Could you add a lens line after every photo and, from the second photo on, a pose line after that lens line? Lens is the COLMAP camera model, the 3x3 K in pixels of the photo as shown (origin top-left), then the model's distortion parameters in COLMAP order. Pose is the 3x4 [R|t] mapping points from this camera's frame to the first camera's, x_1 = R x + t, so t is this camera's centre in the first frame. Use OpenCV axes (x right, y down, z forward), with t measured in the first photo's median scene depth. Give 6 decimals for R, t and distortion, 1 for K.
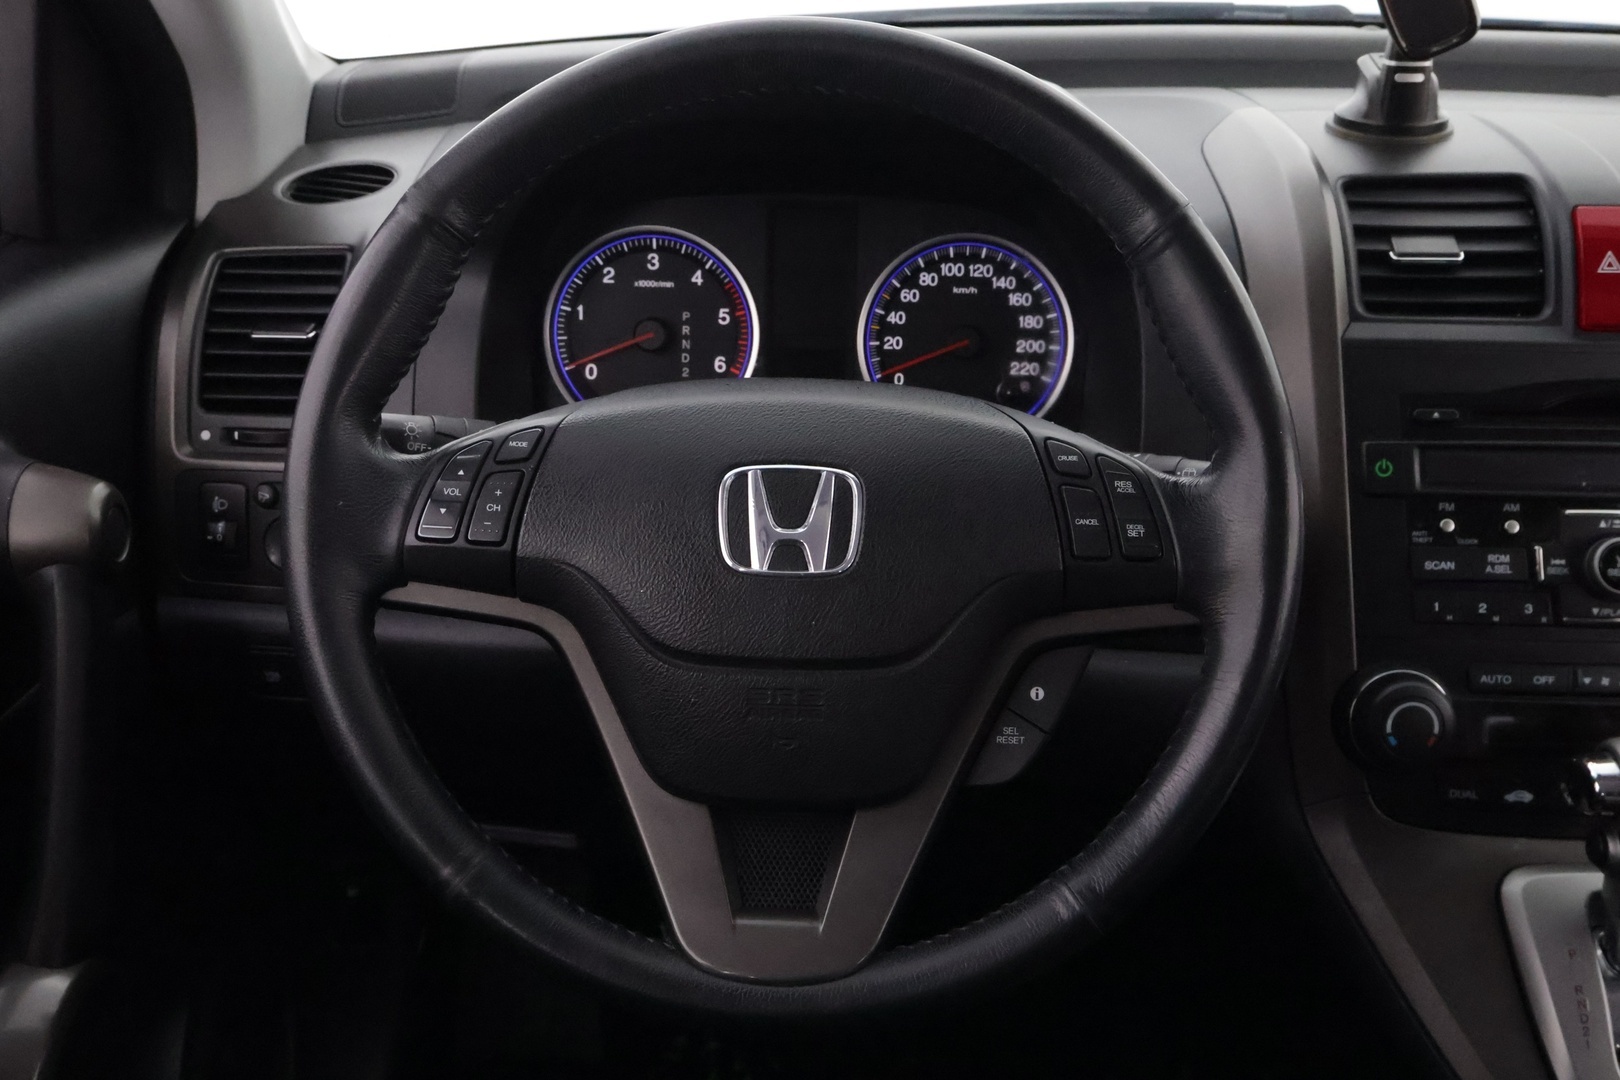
lens RADIAL K [[1731.8, 0, 811.8], [0, 1731.8, 549.9], [0, 0, 1]] dist [-0.005912, 0.000000]
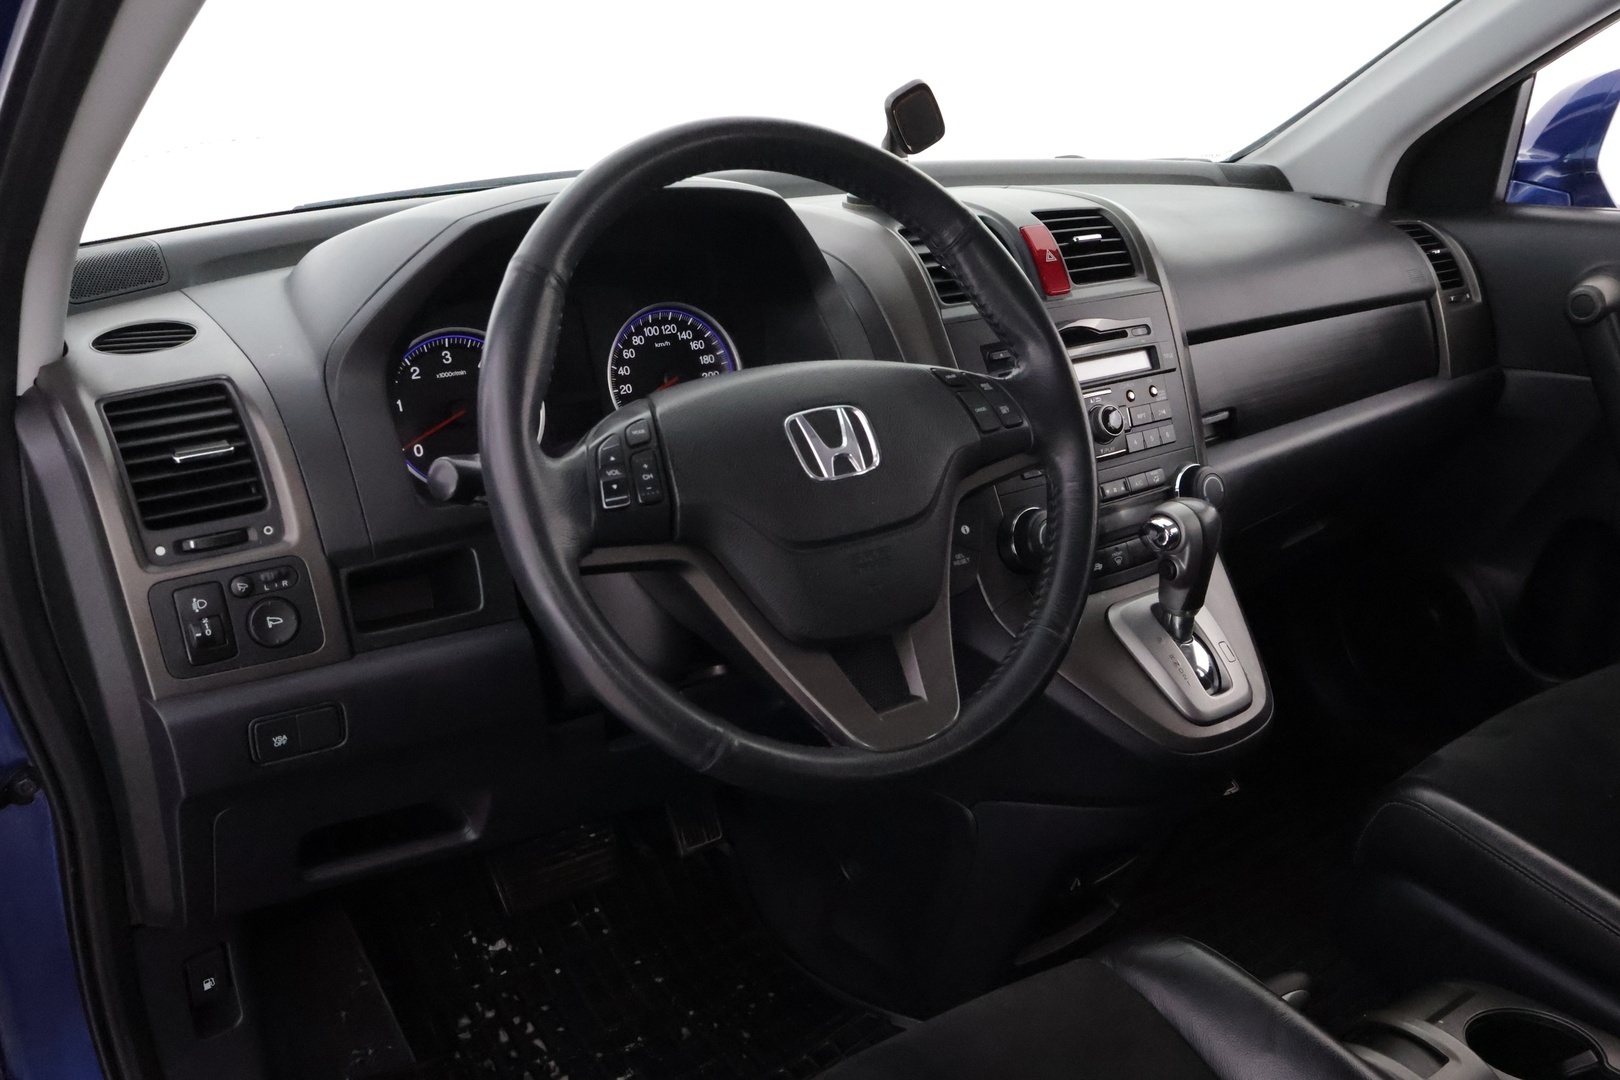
lens RADIAL K [[1357.5, 0, 820.7], [0, 1357.5, 542.8], [0, 0, 1]] dist [-0.012624, -0.012417]
pose [[0.796178, -0.222449, 0.562688, -0.506310], [0.272014, 0.962283, -0.004466, 0.049183], [-0.540472, 0.156615, 0.826657, 0.046975]]
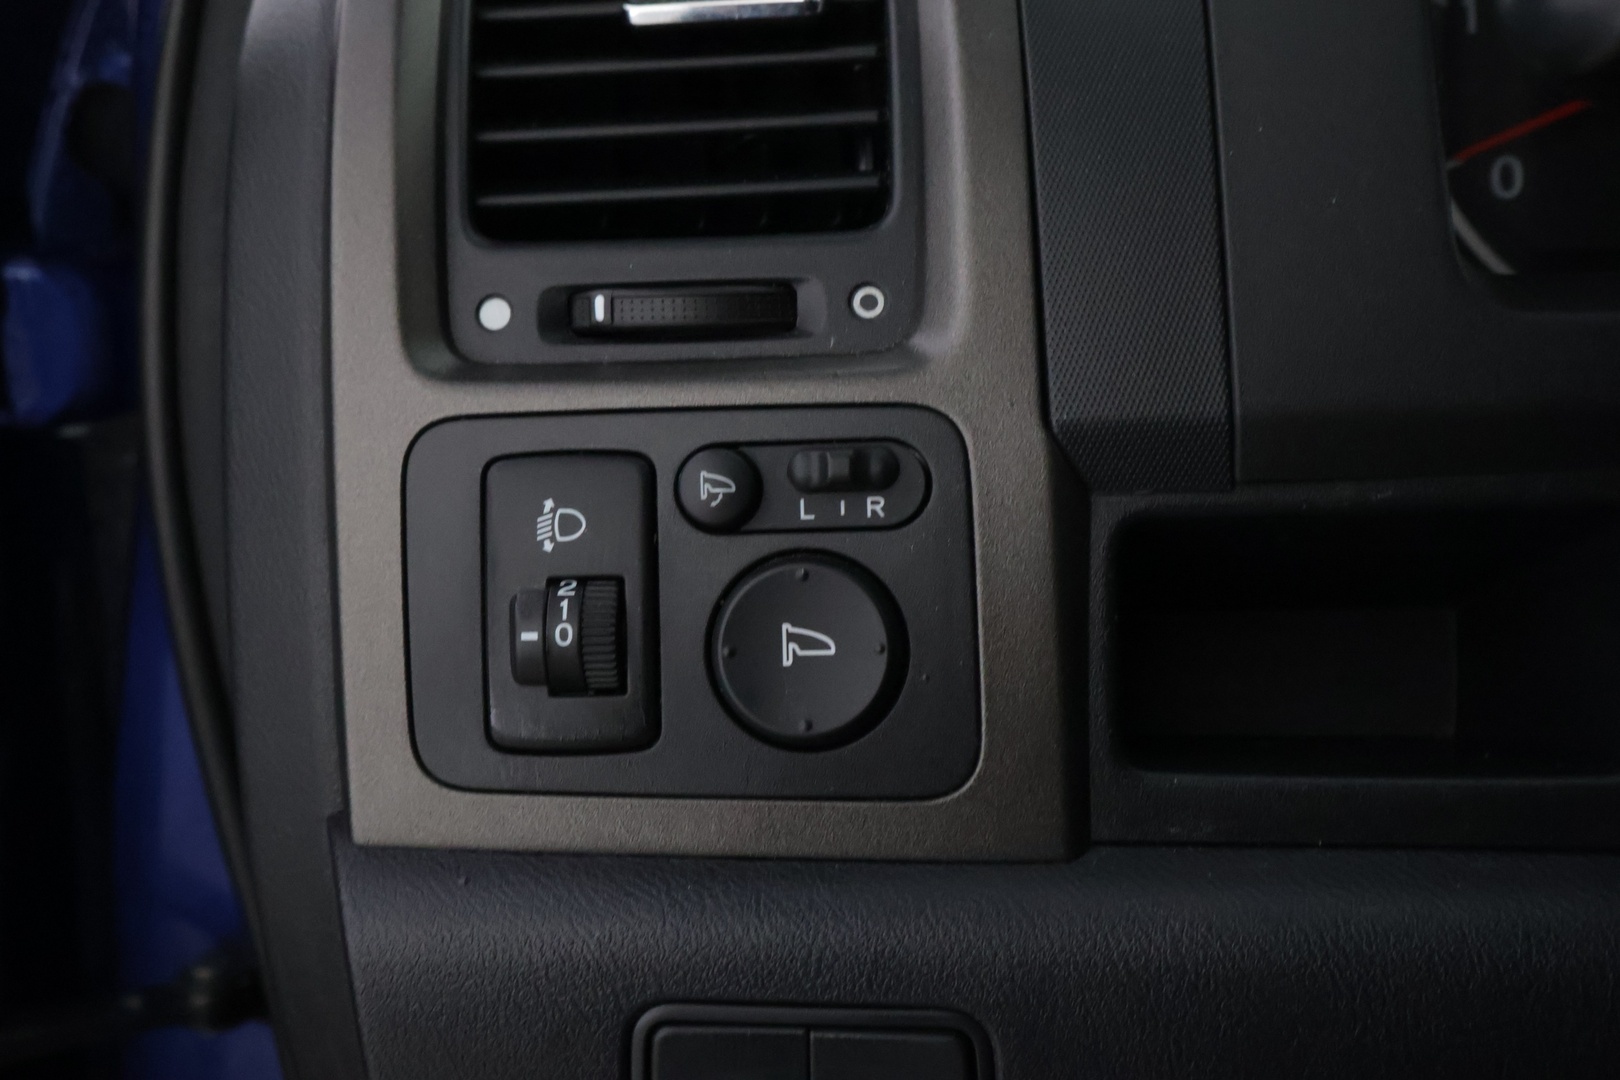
lens RADIAL K [[2162.6, 0, 806.7], [0, 2162.6, 531.2], [0, 0, 1]] dist [0.021674, 0.000000]
pose [[0.999222, -0.036720, 0.014391, -0.304936], [0.038537, 0.986643, -0.158271, 0.035354], [-0.008388, 0.158703, 0.987291, 0.631860]]
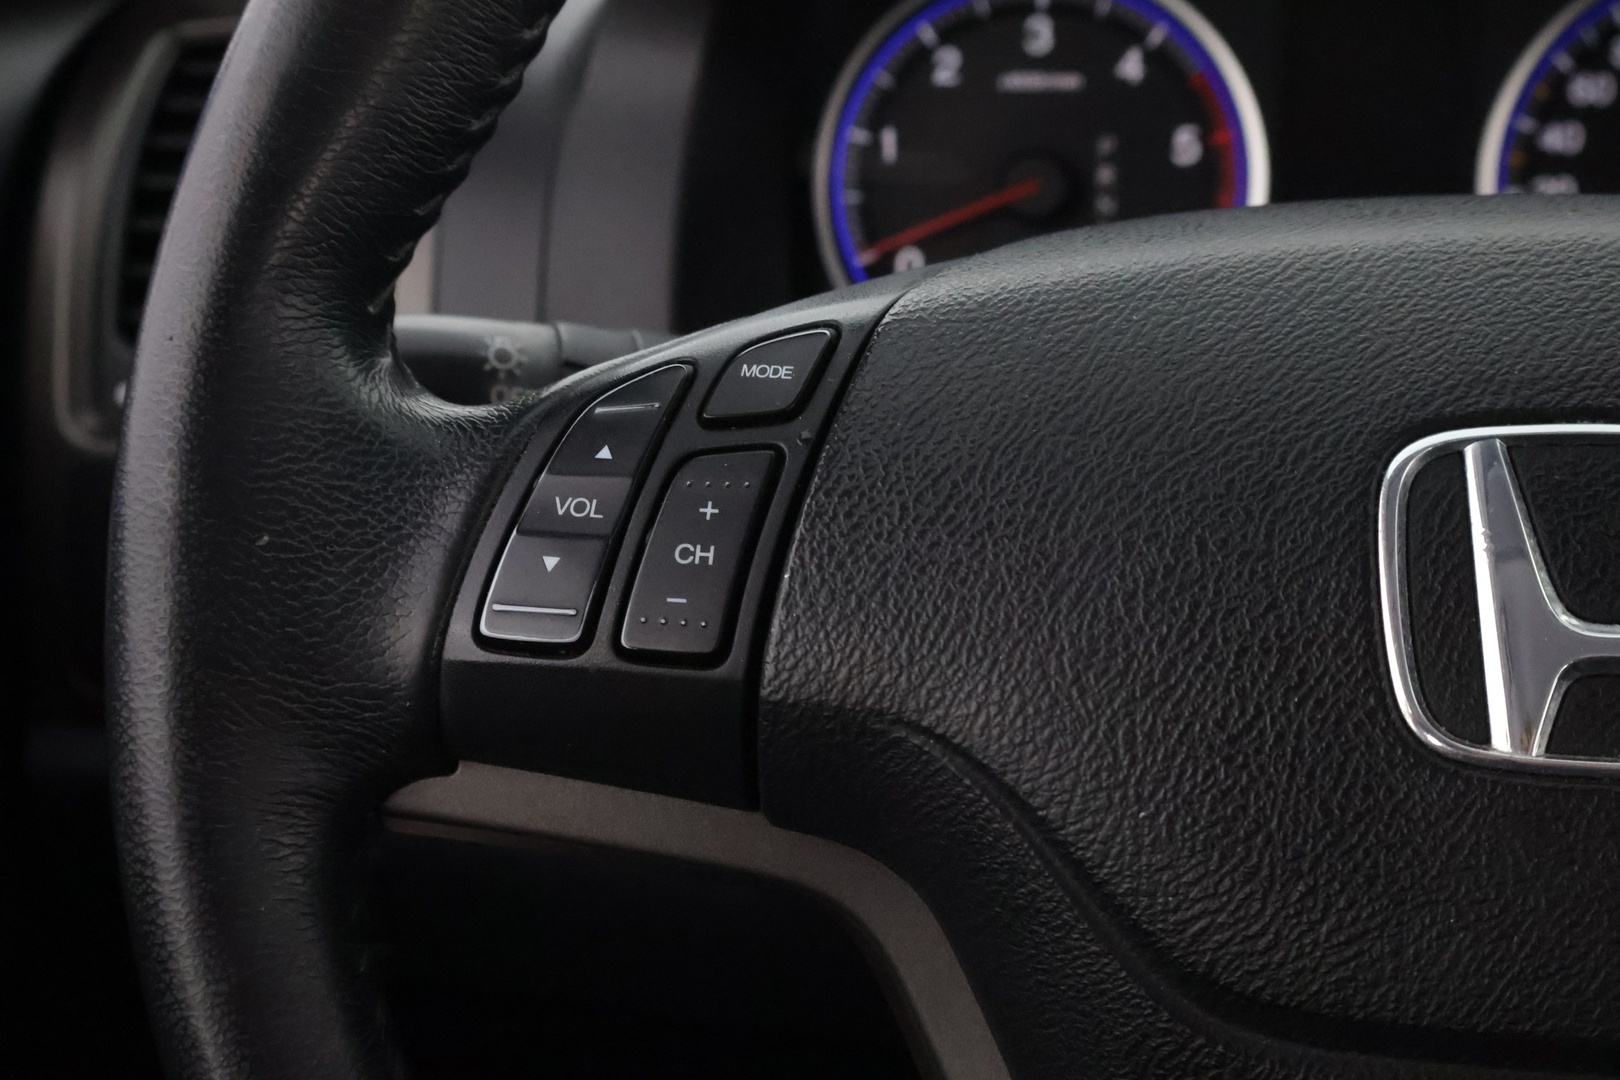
lens RADIAL K [[2162.6, 0, 808.9], [0, 2162.6, 538.2], [0, 0, 1]] dist [0.021674, 0.000000]
pose [[0.989691, 0.002443, -0.143196, -0.074052], [-0.005538, 0.999760, -0.021217, -0.013734], [0.143110, 0.021792, 0.989467, 0.428915]]
